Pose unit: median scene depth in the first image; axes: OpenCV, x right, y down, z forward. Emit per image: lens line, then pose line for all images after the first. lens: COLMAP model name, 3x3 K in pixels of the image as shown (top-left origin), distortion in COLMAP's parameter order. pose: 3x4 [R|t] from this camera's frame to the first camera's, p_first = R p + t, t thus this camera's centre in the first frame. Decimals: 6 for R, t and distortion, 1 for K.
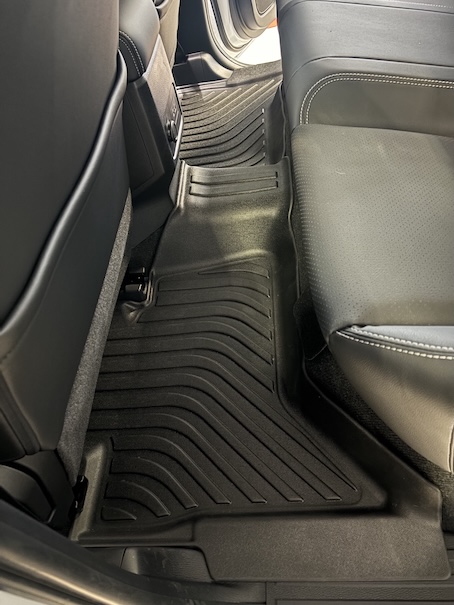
lens RADIAL K [[458.6, 0, 226.3], [0, 458.6, 301.6], [0, 0, 1]] dist [-0.011771, -0.008360]
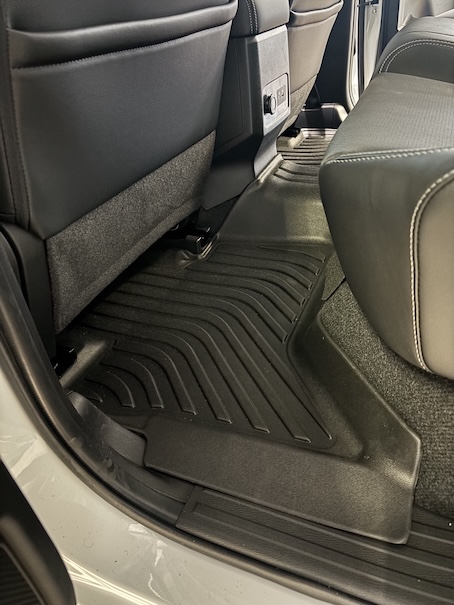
lens RADIAL K [[458.6, 0, 225.8], [0, 458.6, 302.2], [0, 0, 1]] dist [-0.011771, -0.008360]
pose [[0.930397, 0.275467, -0.241824, 0.162360], [-0.318285, 0.934357, -0.160226, 0.255032], [0.181813, 0.226043, 0.957000, 0.049329]]
